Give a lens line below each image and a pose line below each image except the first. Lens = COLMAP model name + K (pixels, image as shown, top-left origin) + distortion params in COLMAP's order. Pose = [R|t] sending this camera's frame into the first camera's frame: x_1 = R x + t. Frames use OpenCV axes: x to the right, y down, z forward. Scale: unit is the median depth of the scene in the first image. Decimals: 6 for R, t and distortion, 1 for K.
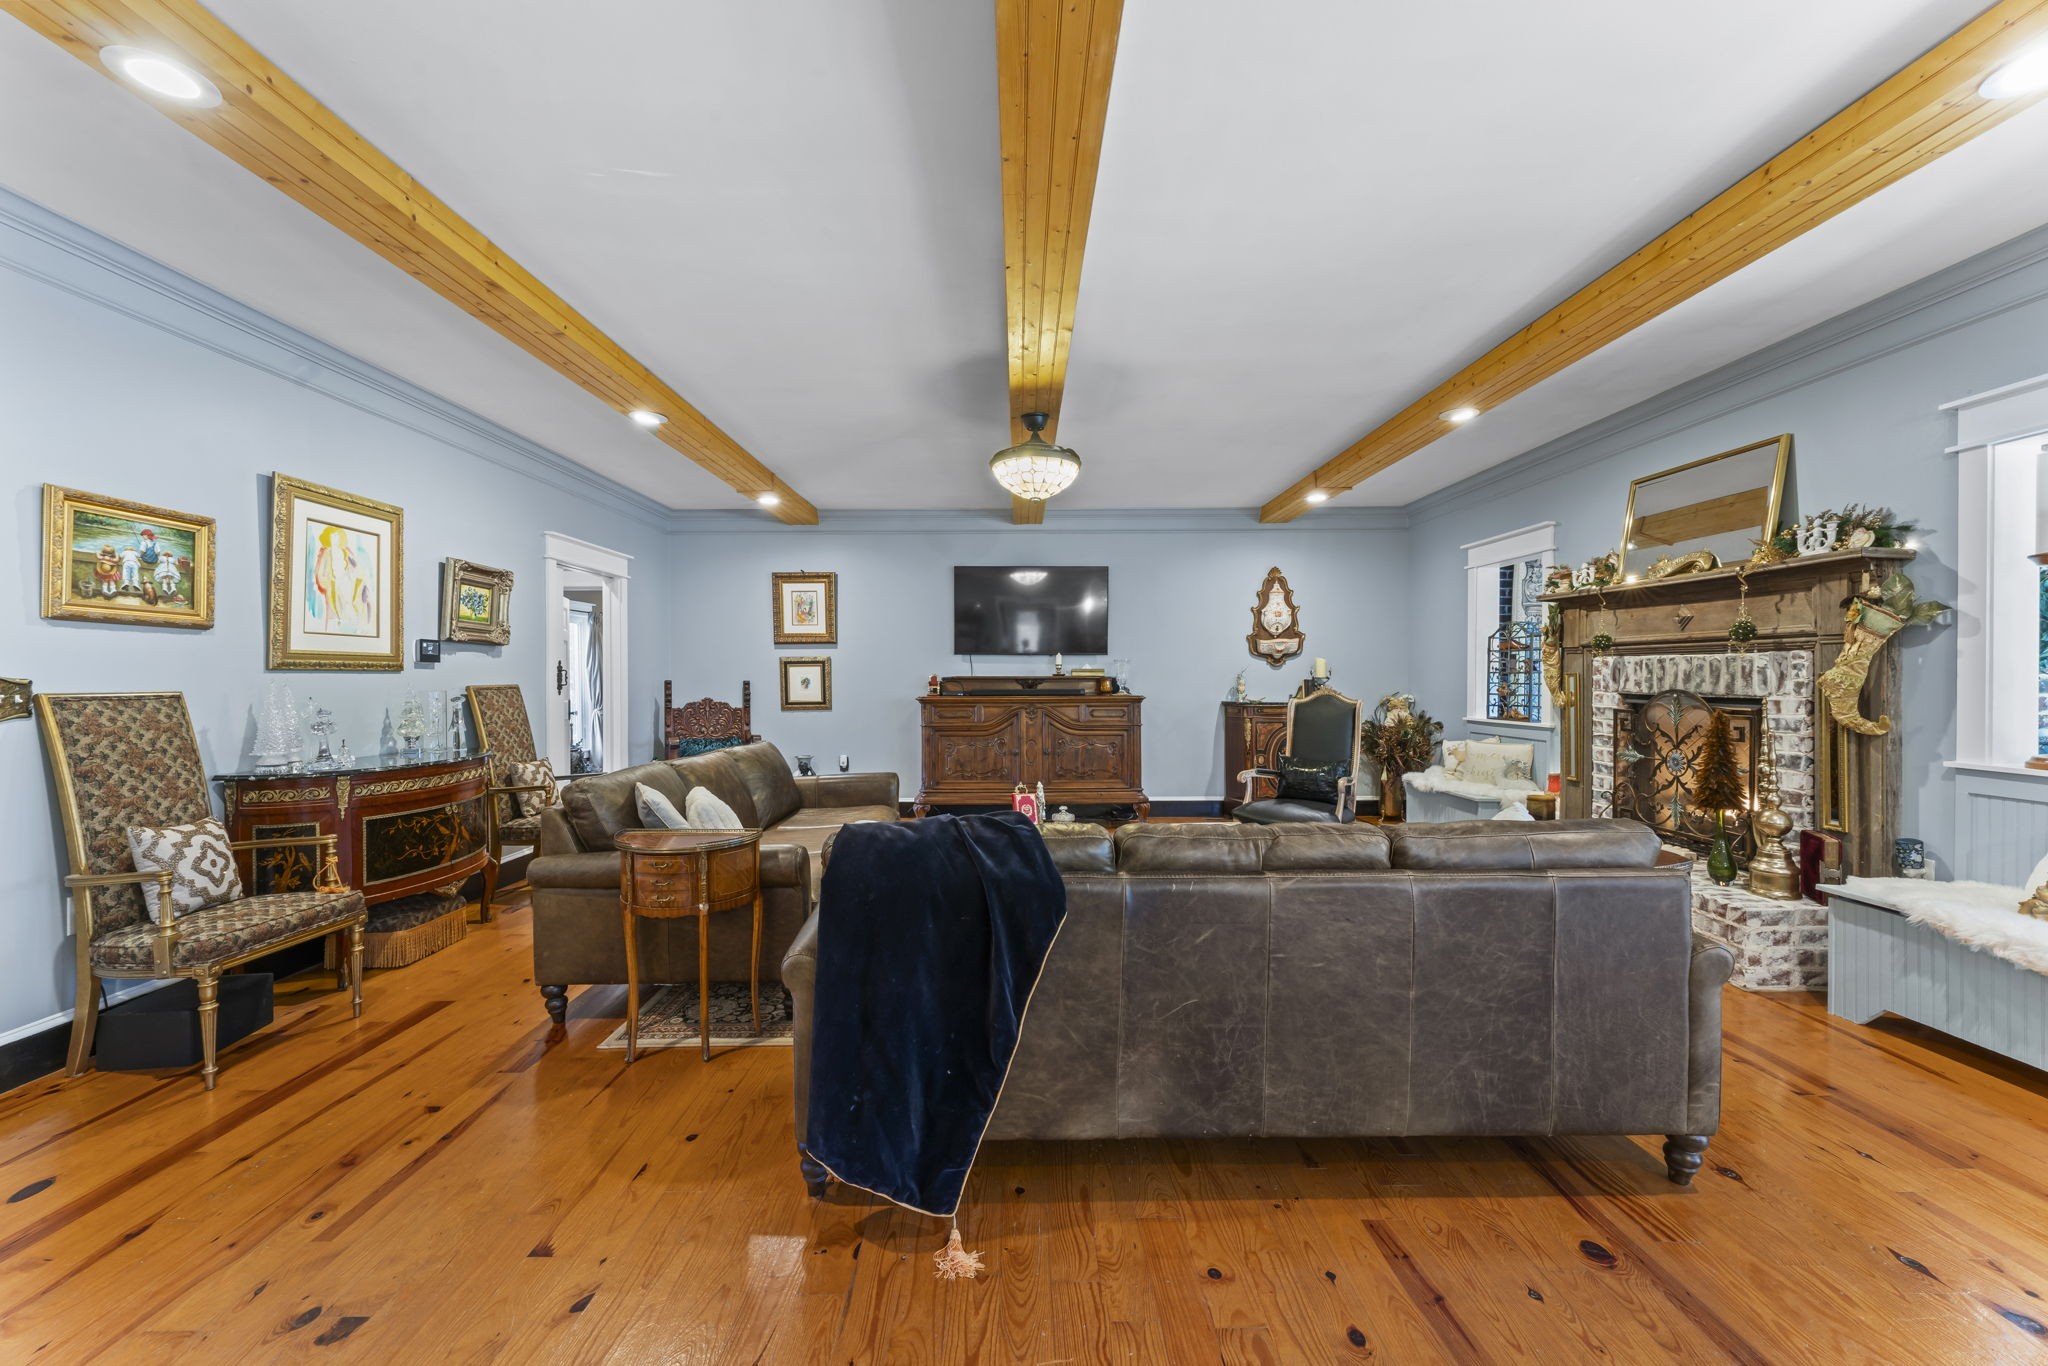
lens RADIAL K [[811.6, 0, 1023.0], [0, 811.6, 679.8], [0, 0, 1]] dist [-0.002280, -0.000164]
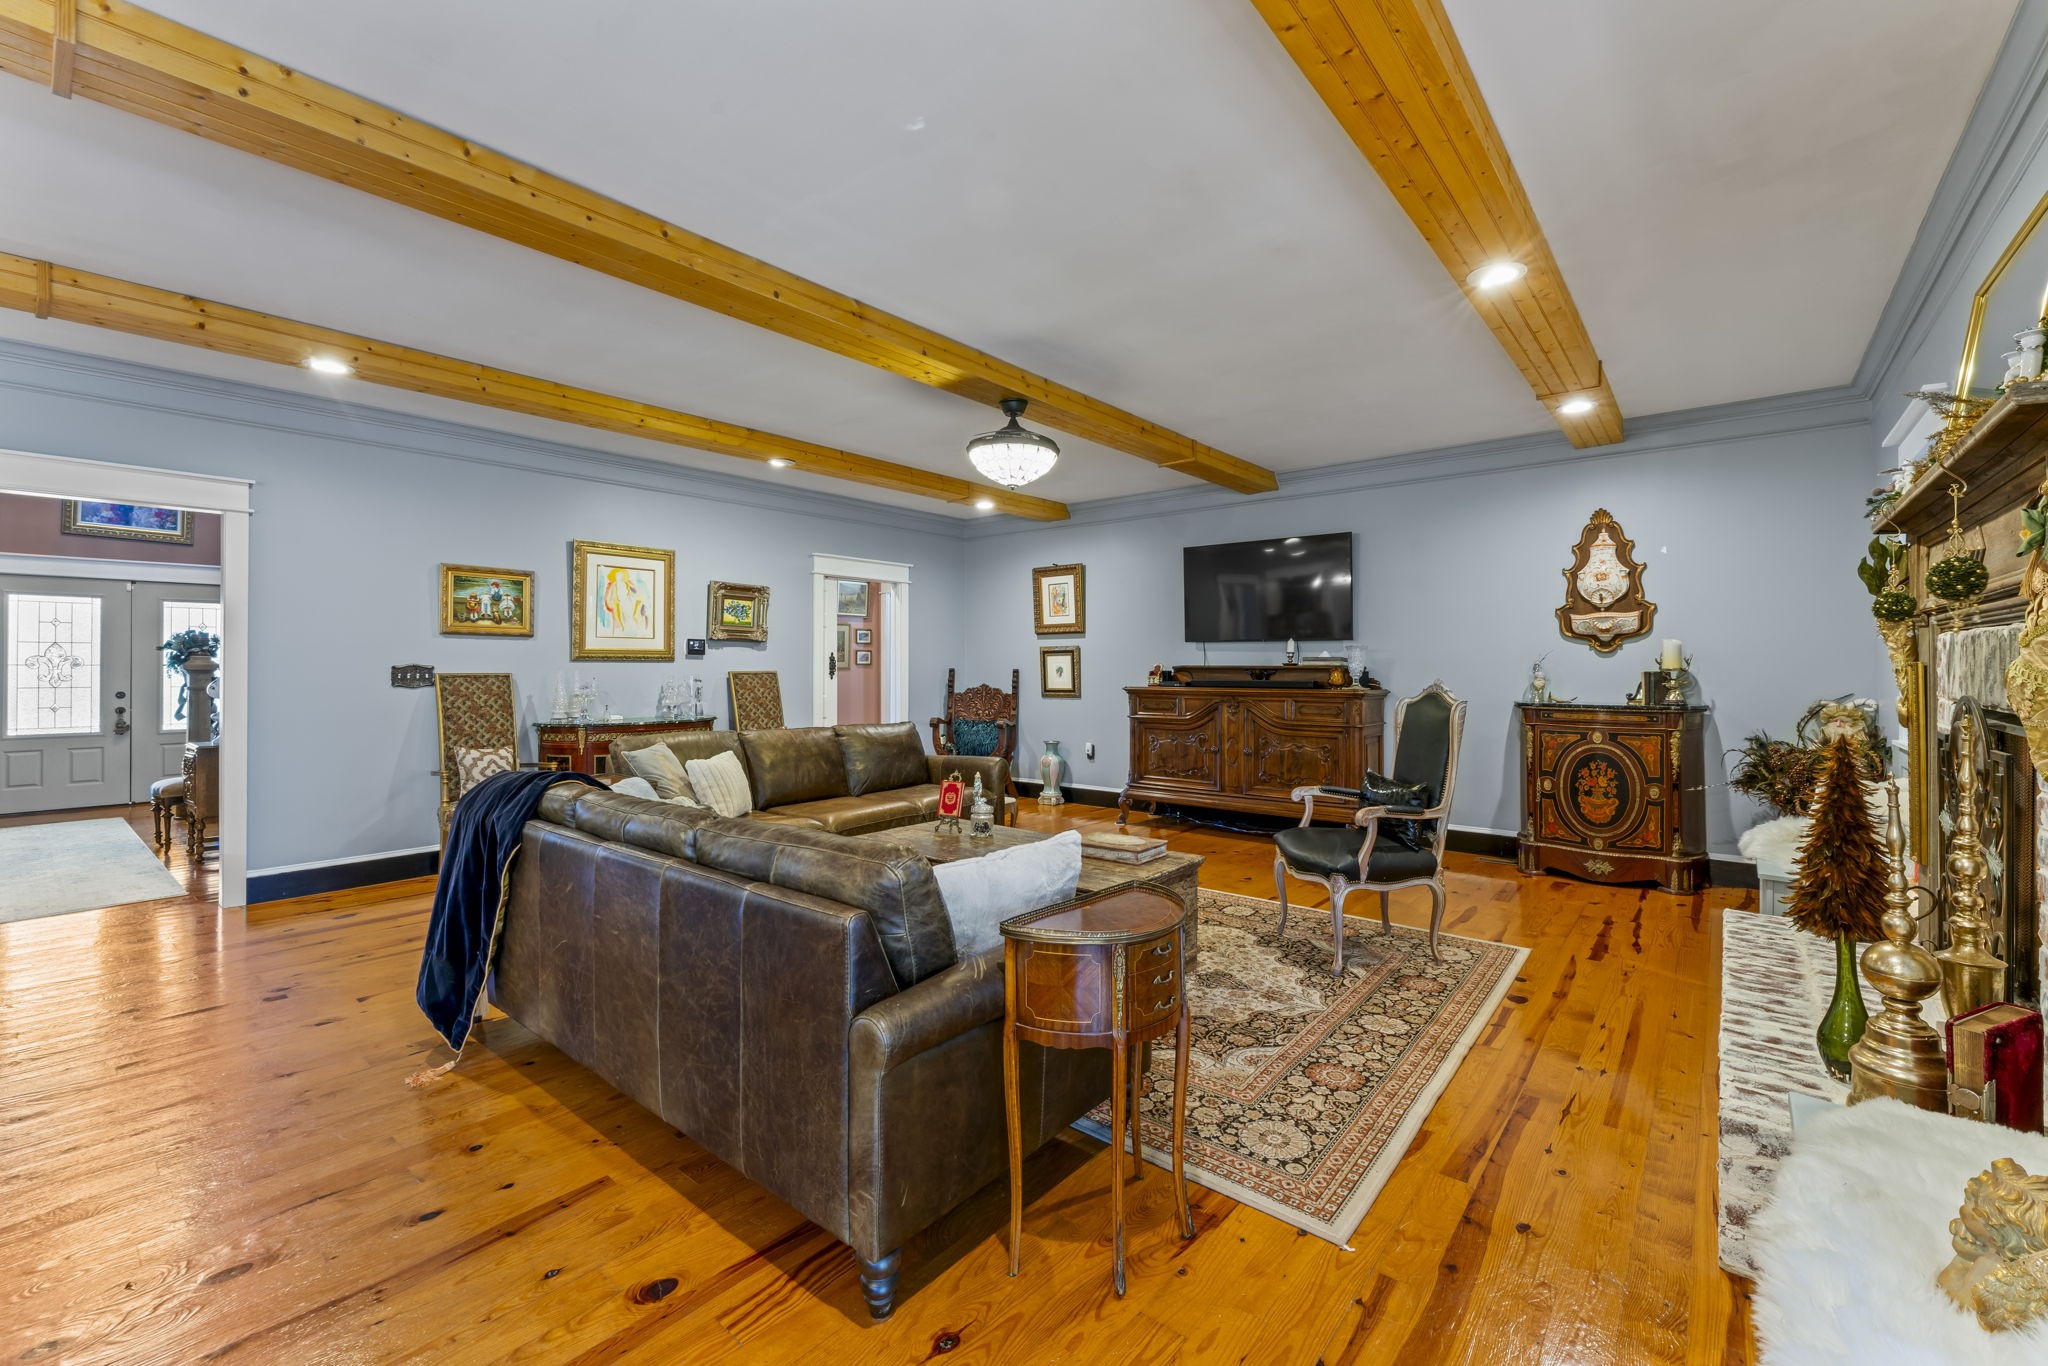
lens RADIAL K [[854.3, 0, 1013.5], [0, 854.3, 659.4], [0, 0, 1]] dist [-0.005560, -0.000357]
pose [[0.761970, -0.001943, -0.647609, 0.808421], [-0.004849, 0.999950, -0.008705, -0.003842], [0.647594, 0.009773, 0.761923, 0.252081]]
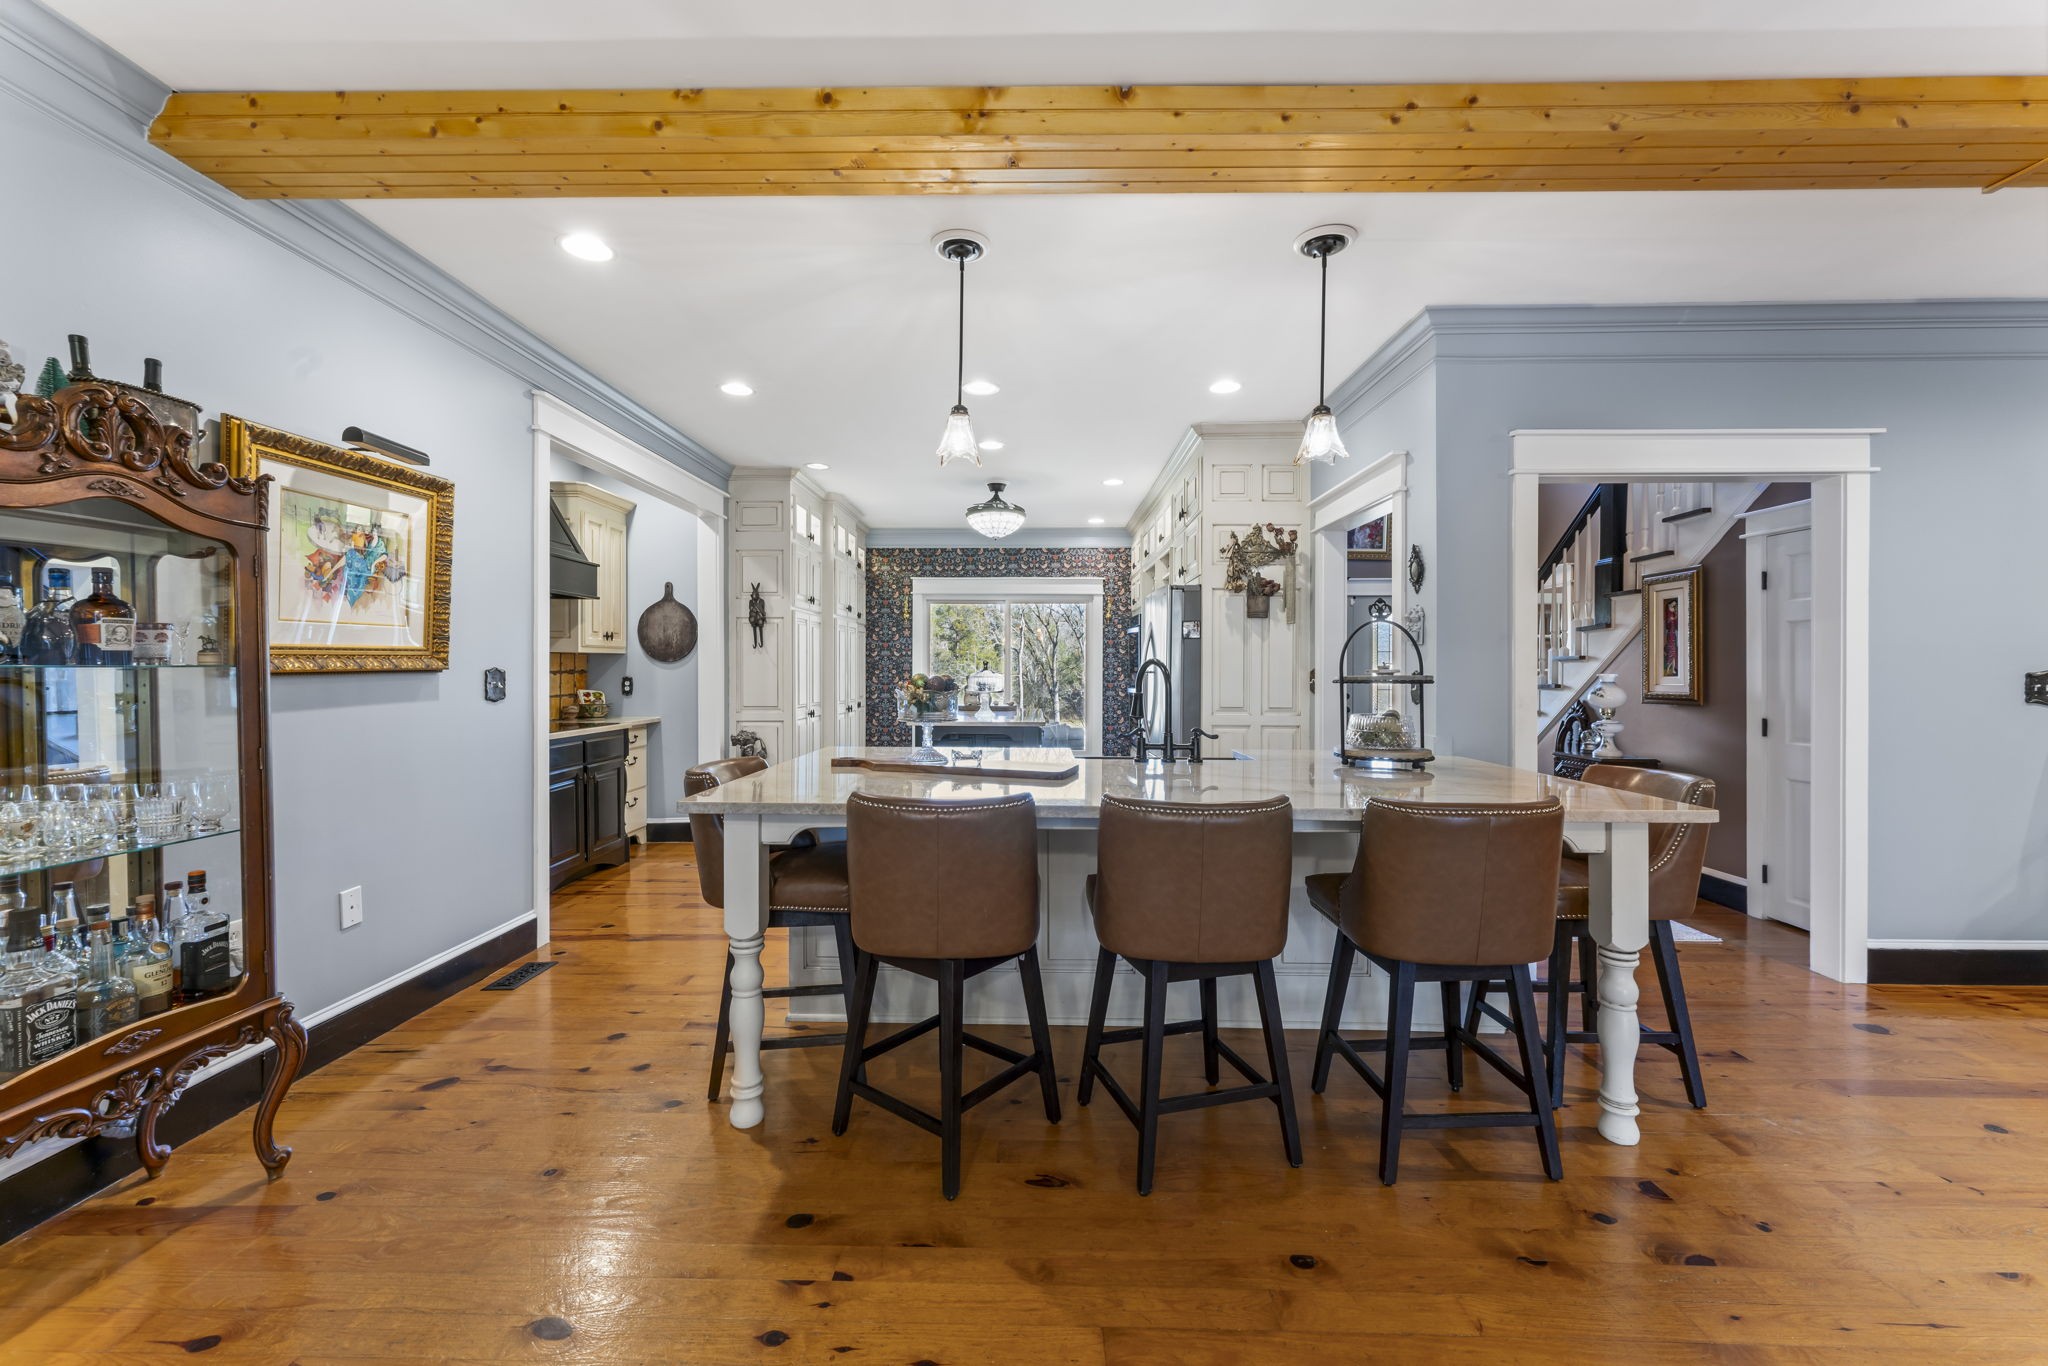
lens RADIAL K [[811.4, 0, 1014.4], [0, 811.4, 677.1], [0, 0, 1]] dist [-0.002453, -0.000119]
pose [[-0.028022, 0.012217, -0.999533, 0.073855], [-0.004848, 0.999912, 0.012358, -0.001745], [0.999596, 0.005192, -0.027960, -0.467526]]
